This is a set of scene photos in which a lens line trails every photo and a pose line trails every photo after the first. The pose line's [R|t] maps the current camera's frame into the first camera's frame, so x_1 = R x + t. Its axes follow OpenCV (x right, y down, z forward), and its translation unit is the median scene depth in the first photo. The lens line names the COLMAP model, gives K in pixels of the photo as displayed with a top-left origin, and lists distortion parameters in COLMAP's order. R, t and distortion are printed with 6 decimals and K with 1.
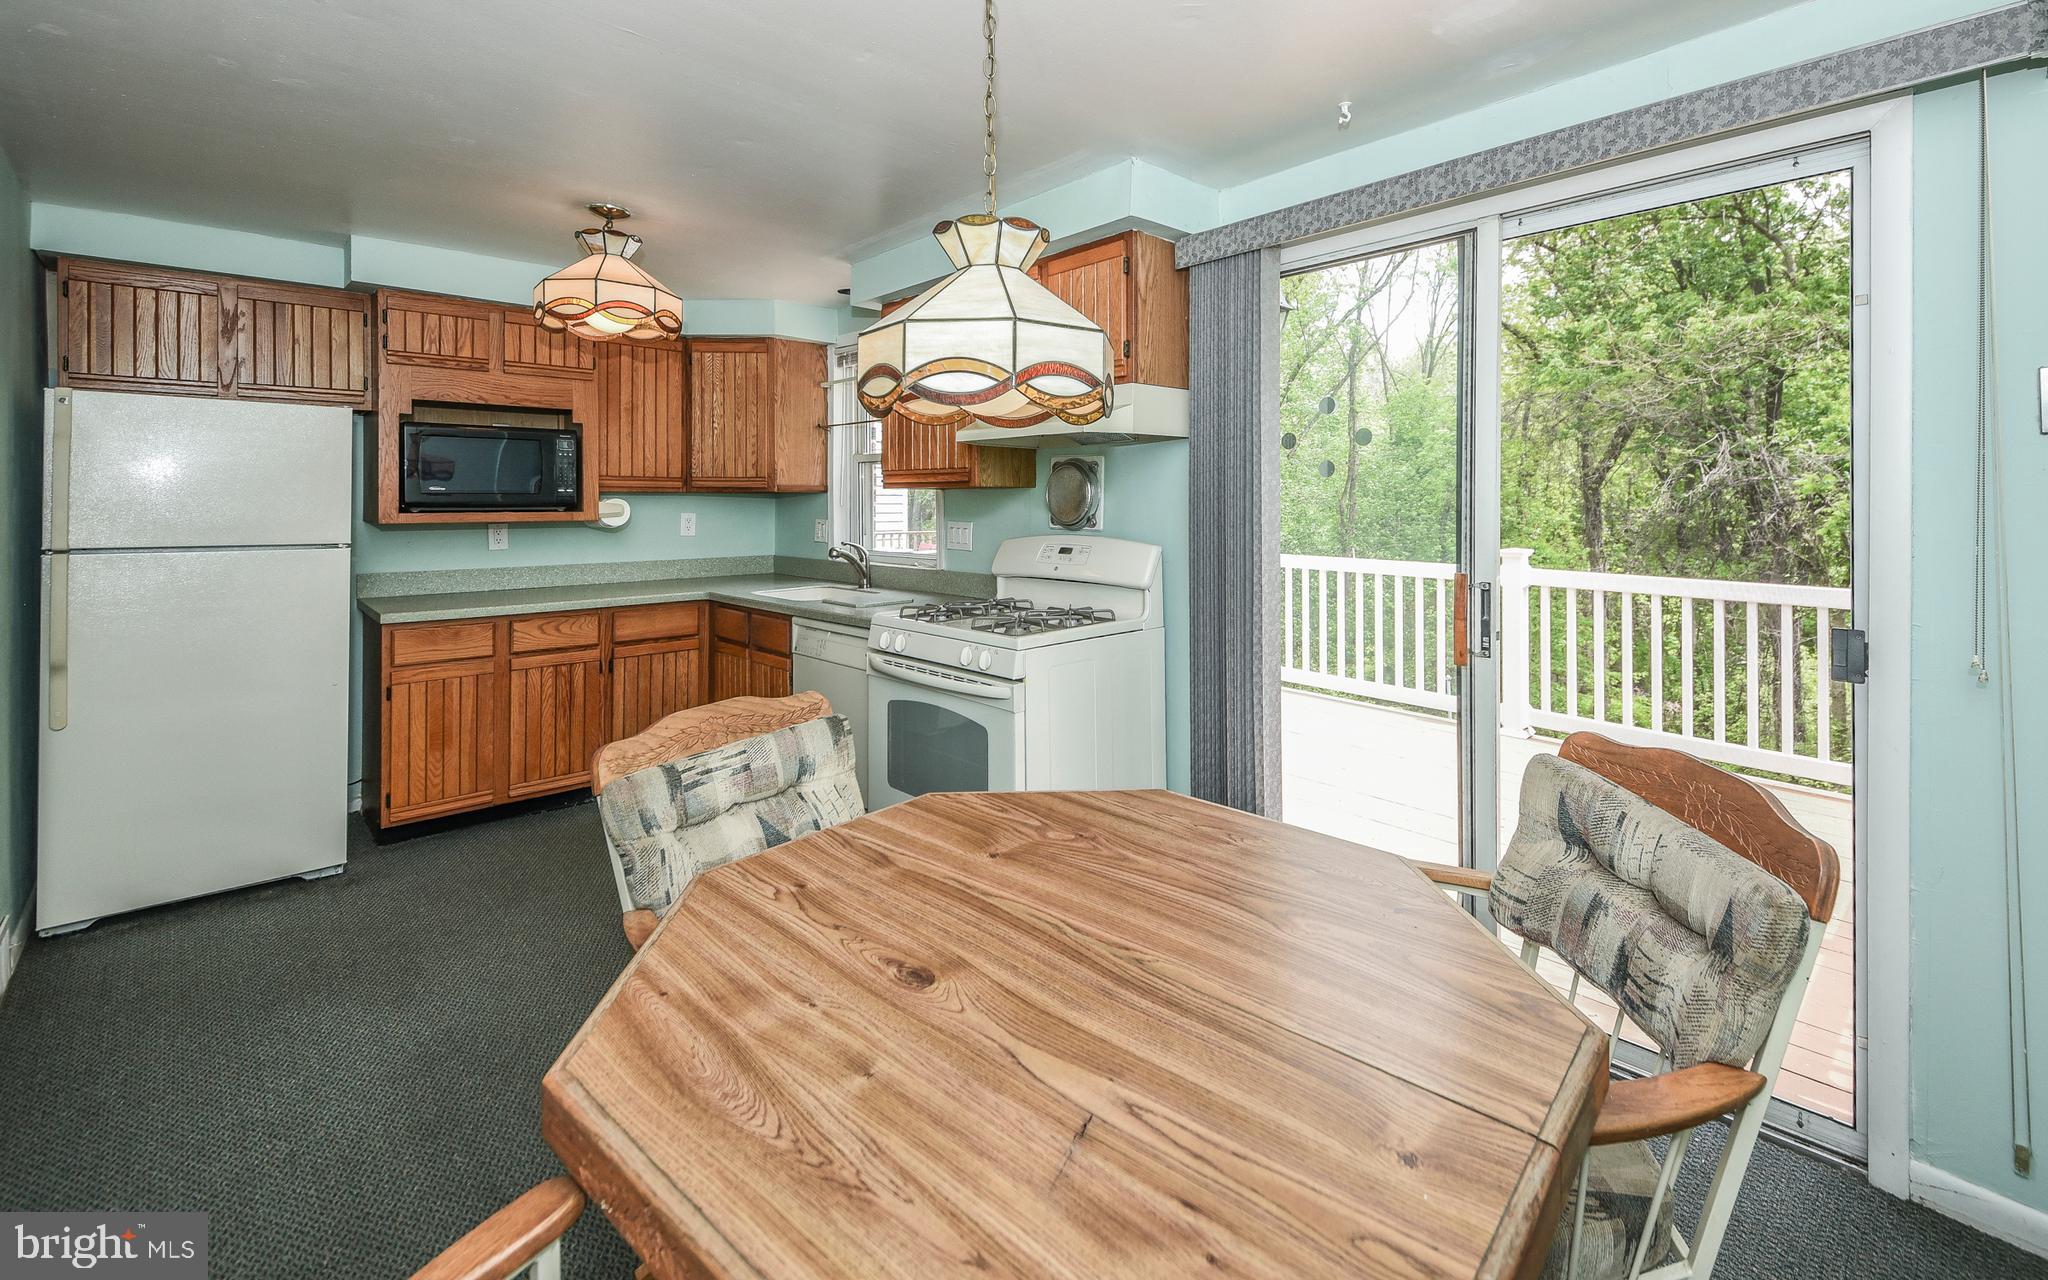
lens RADIAL K [[878.8, 0, 1029.3], [0, 878.8, 502.9], [0, 0, 1]] dist [0.020090, 0.000026]
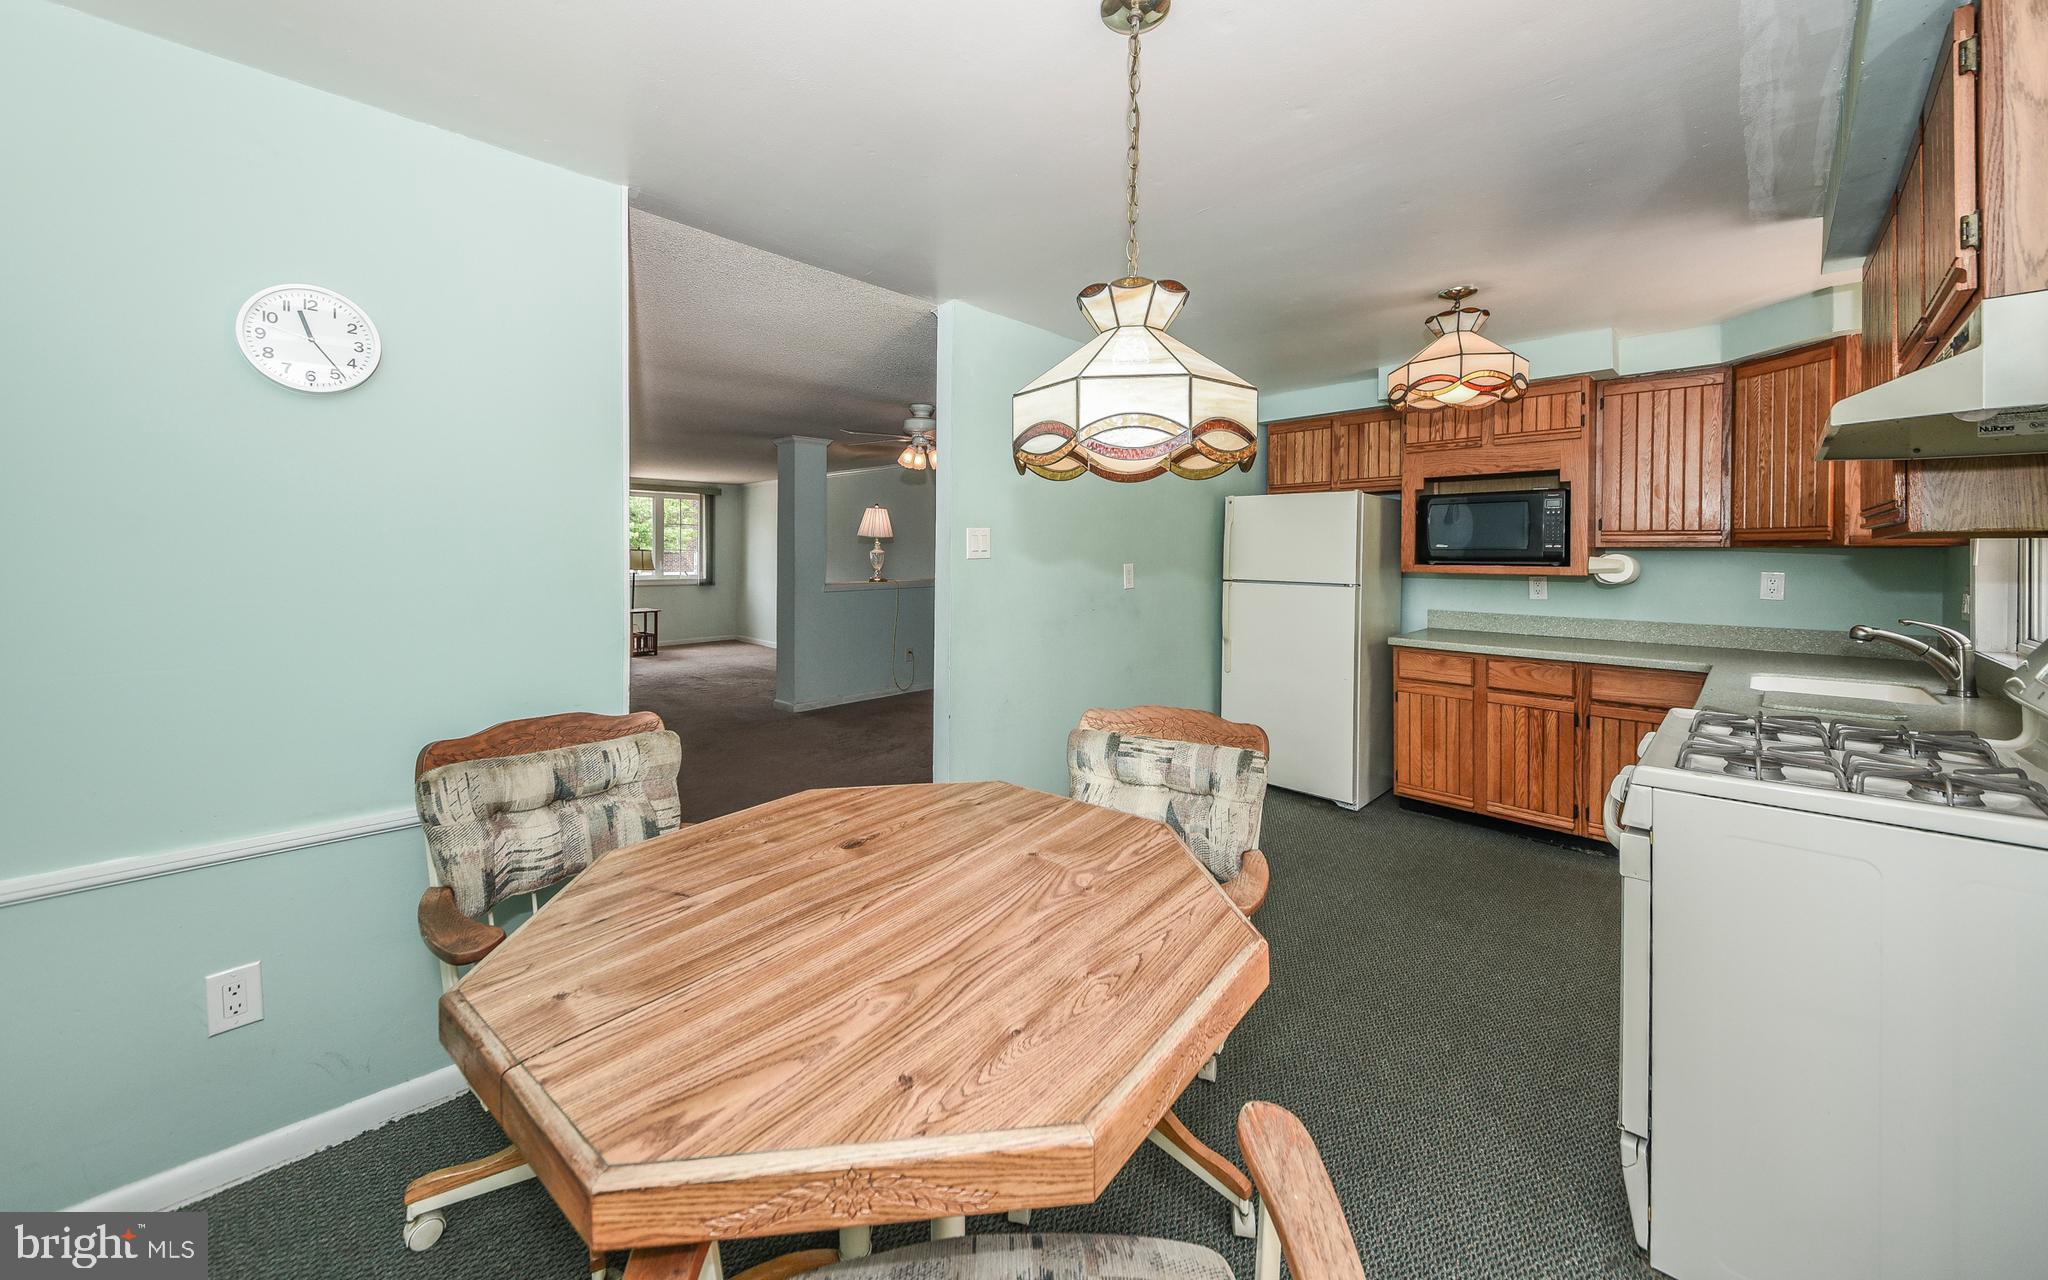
lens RADIAL K [[750.1, 0, 1051.0], [0, 750.1, 552.6], [0, 0, 1]] dist [0.015822, -0.000038]
pose [[0.061348, -0.001651, -0.998115, 0.378474], [-0.008714, 0.999960, -0.002190, 0.000943], [0.998078, 0.008831, 0.061331, 0.379641]]
